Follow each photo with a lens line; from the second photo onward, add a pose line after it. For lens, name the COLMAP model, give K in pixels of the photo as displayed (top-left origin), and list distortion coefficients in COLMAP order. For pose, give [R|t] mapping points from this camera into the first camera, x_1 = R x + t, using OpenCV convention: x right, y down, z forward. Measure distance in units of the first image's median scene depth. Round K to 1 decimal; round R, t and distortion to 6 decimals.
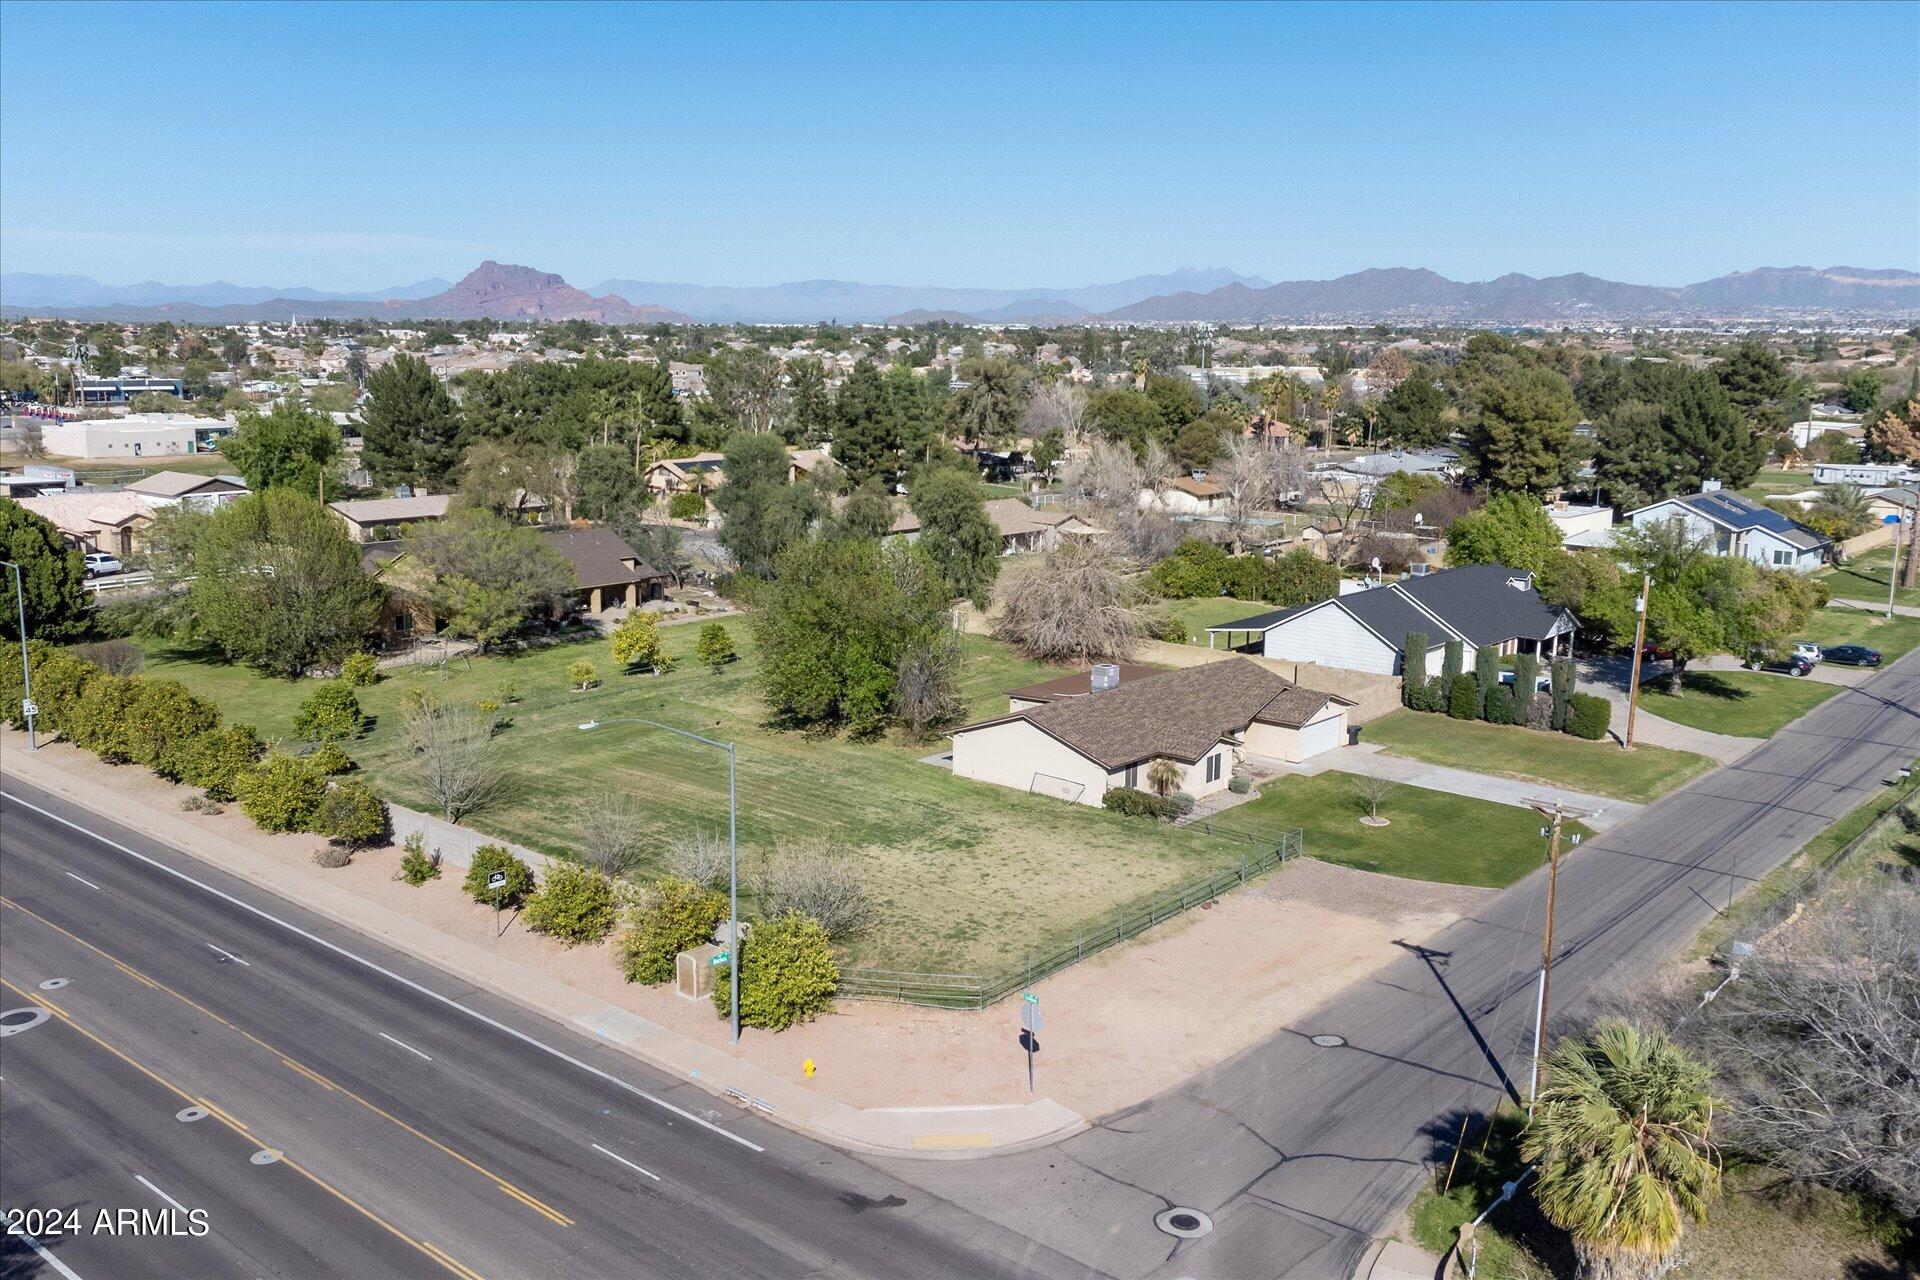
lens RADIAL K [[1695.6, 0, 911.1], [0, 1695.6, 634.9], [0, 0, 1]] dist [0.043159, 0.007829]
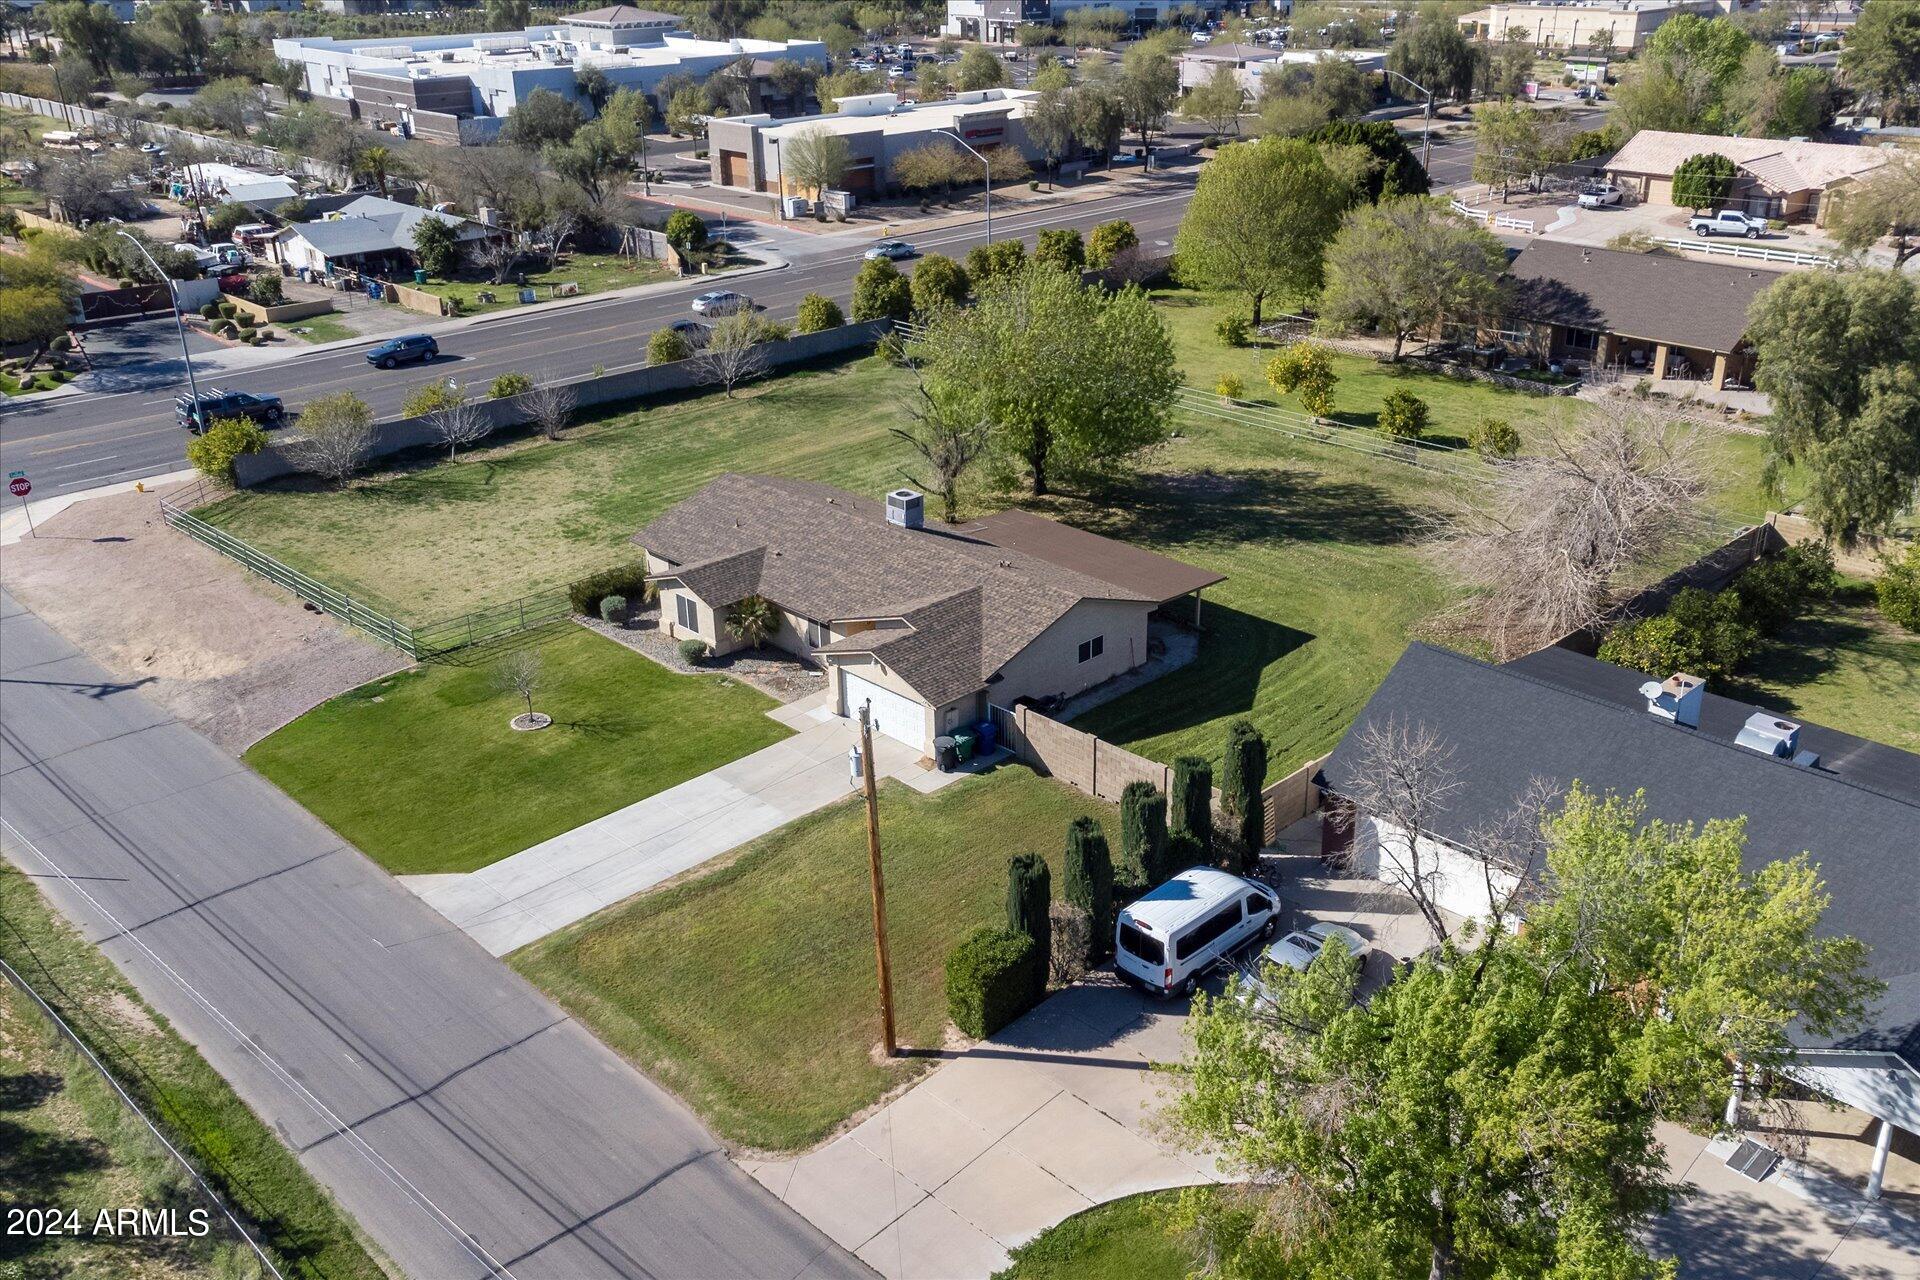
lens RADIAL K [[1689.8, 0, 1009.9], [0, 1689.8, 637.8], [0, 0, 1]] dist [0.043453, 0.000955]
pose [[-0.057371, 0.391945, -0.918198, 0.921162], [-0.171557, 0.902162, 0.395819, -0.255268], [0.983502, 0.180232, 0.015483, 1.169891]]
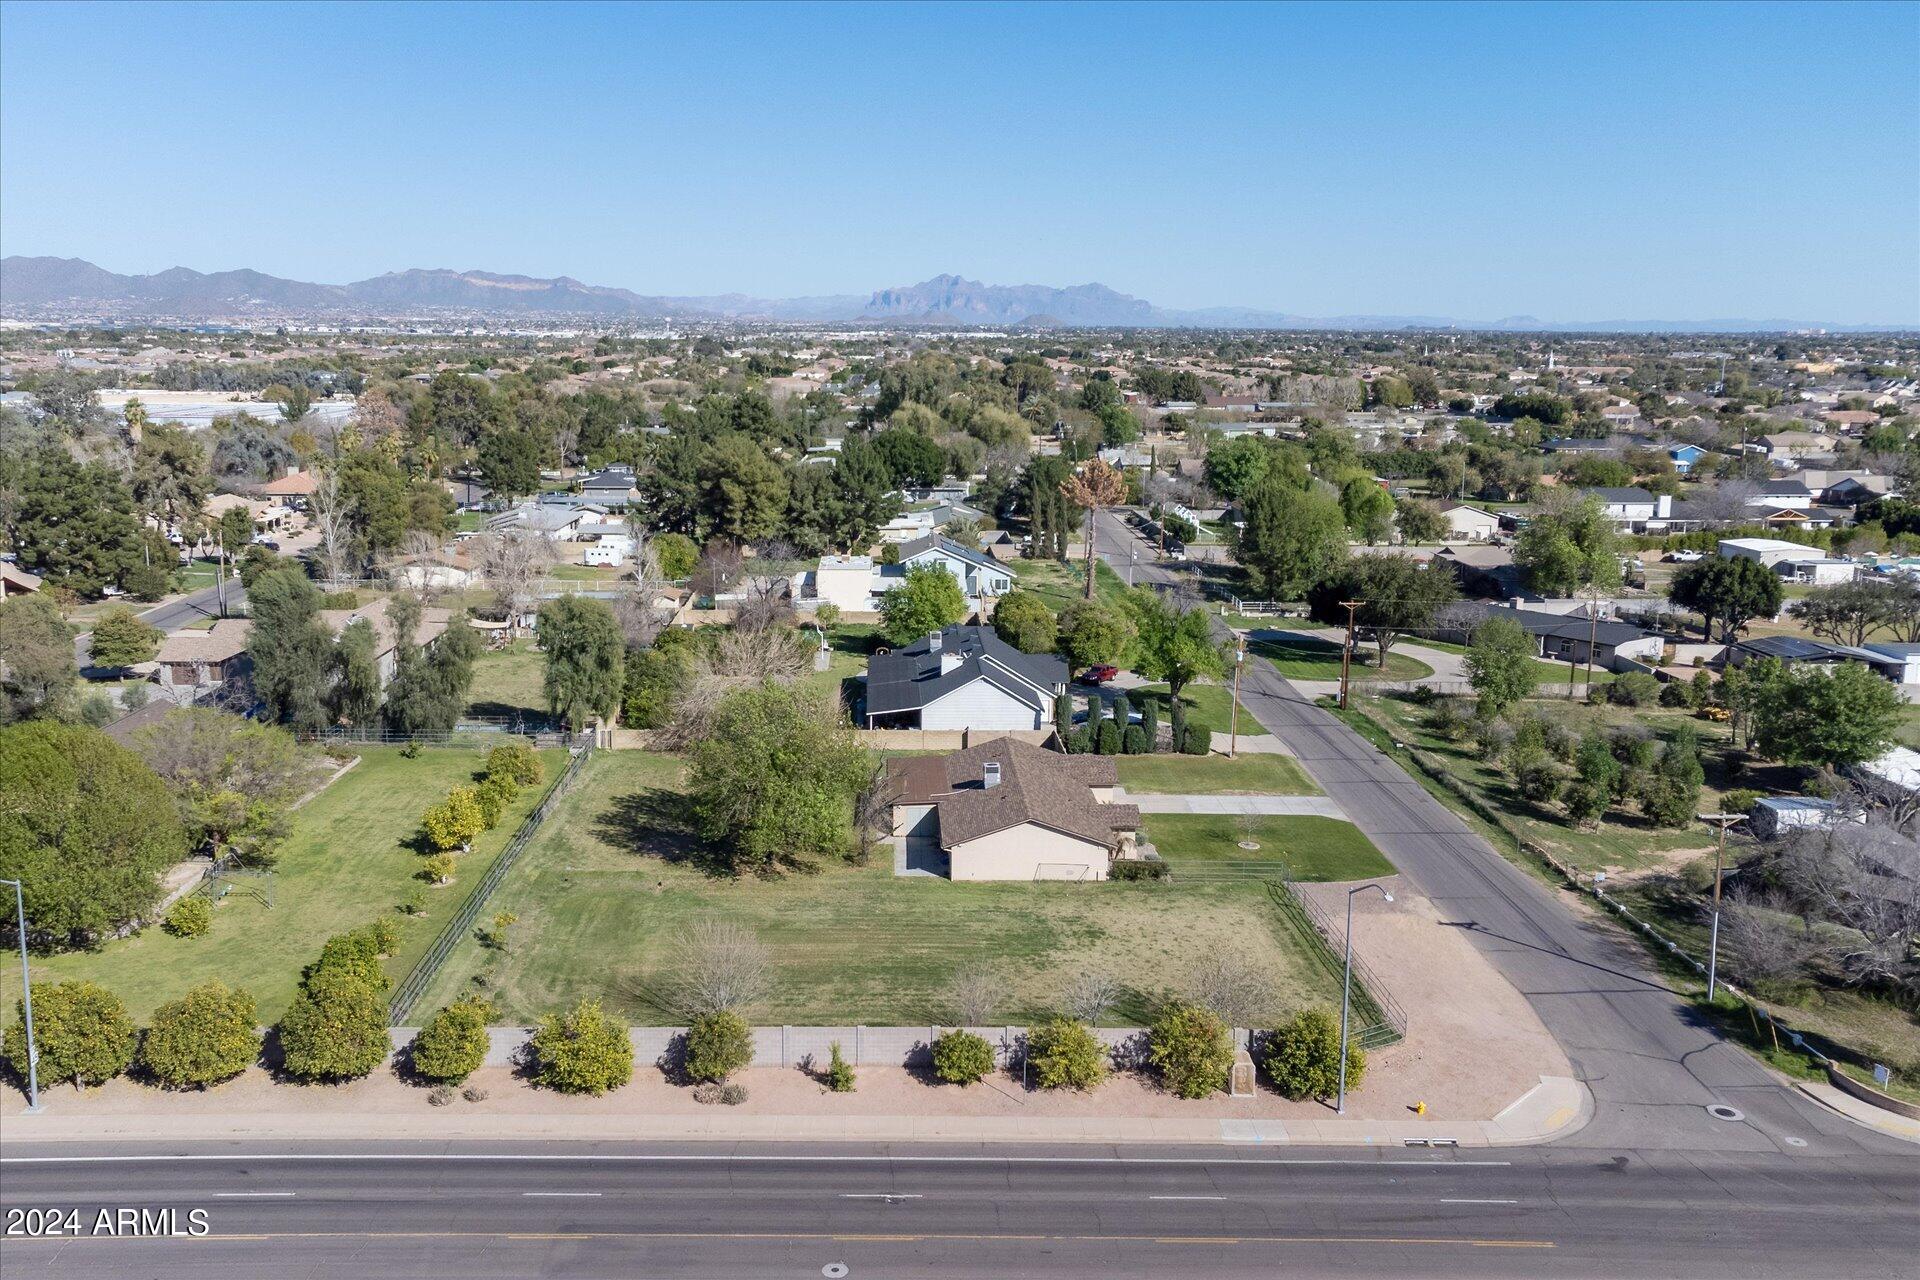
lens RADIAL K [[1695.6, 0, 911.1], [0, 1695.6, 634.9], [0, 0, 1]] dist [0.043159, 0.007829]
pose [[0.739863, -0.122810, 0.661453, -0.799968], [0.120174, 0.991509, 0.049670, -0.157273], [-0.661937, 0.042741, 0.748340, 0.147578]]
